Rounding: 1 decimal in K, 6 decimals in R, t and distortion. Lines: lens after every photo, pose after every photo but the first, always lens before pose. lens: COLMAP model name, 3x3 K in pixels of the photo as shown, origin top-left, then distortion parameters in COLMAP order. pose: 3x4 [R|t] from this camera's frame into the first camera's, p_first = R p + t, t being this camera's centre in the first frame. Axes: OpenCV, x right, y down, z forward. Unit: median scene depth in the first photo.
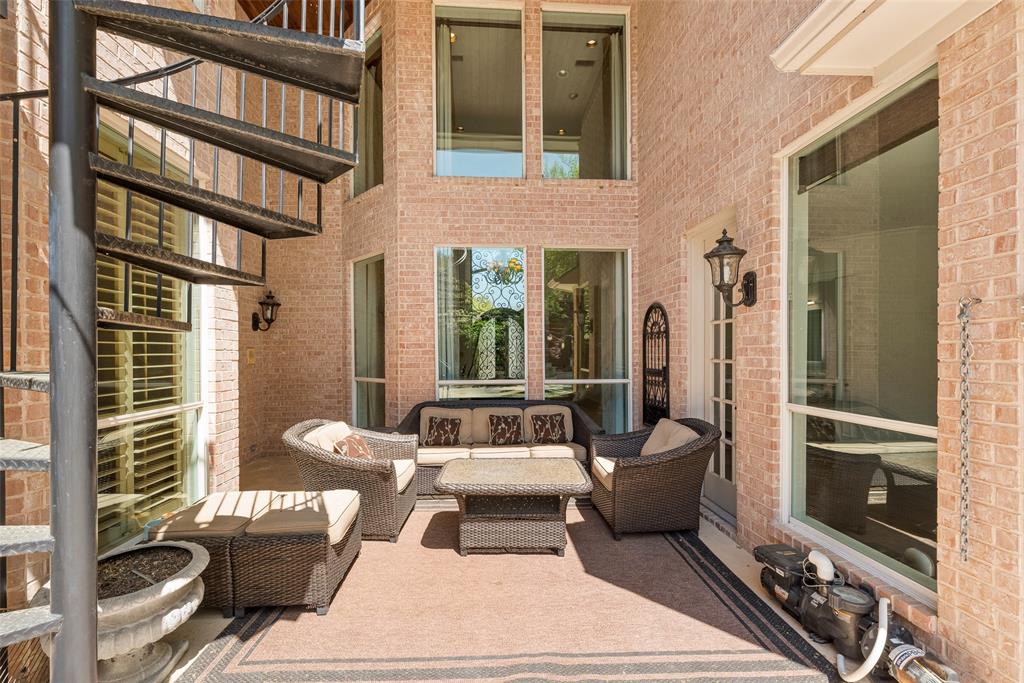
lens RADIAL K [[415.1, 0, 511.0], [0, 415.1, 340.2], [0, 0, 1]] dist [0.003661, 0.000168]
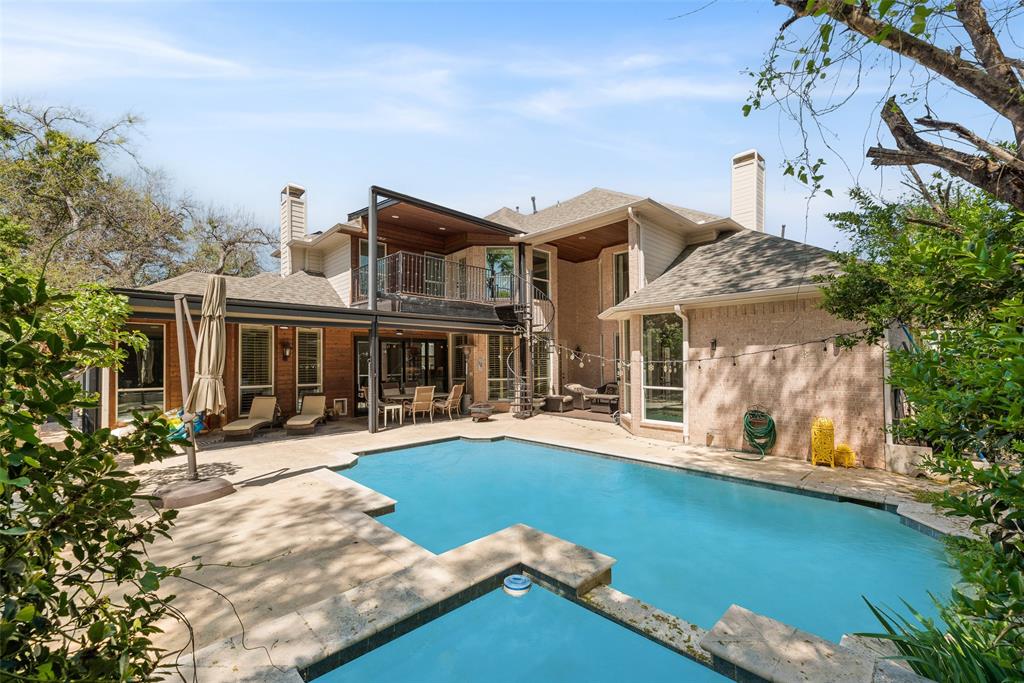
lens RADIAL K [[415.1, 0, 511.0], [0, 415.1, 340.2], [0, 0, 1]] dist [0.003661, 0.000168]
pose [[0.643232, -0.039531, -0.764650, 2.697004], [0.025552, 0.999218, -0.030163, -0.150242], [0.765245, -0.000137, 0.643739, -2.486417]]
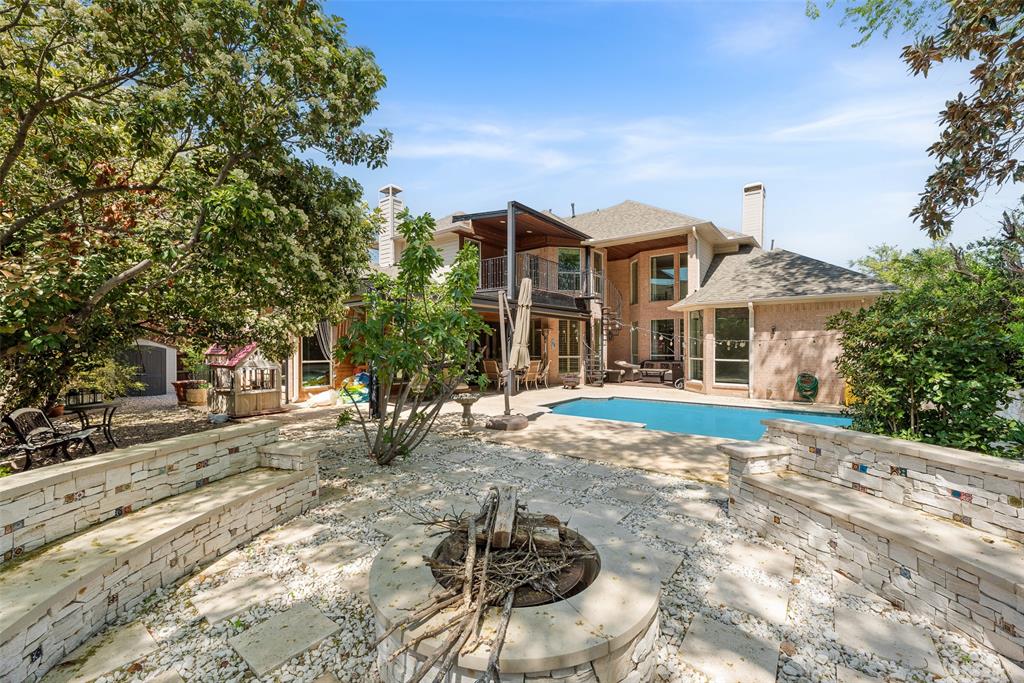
lens RADIAL K [[415.1, 0, 511.0], [0, 415.1, 340.2], [0, 0, 1]] dist [0.003661, 0.000168]
pose [[0.755617, -0.008048, -0.654964, 2.193225], [0.015340, 0.999868, 0.005413, -0.129301], [0.654833, -0.014137, 0.755641, -4.372192]]
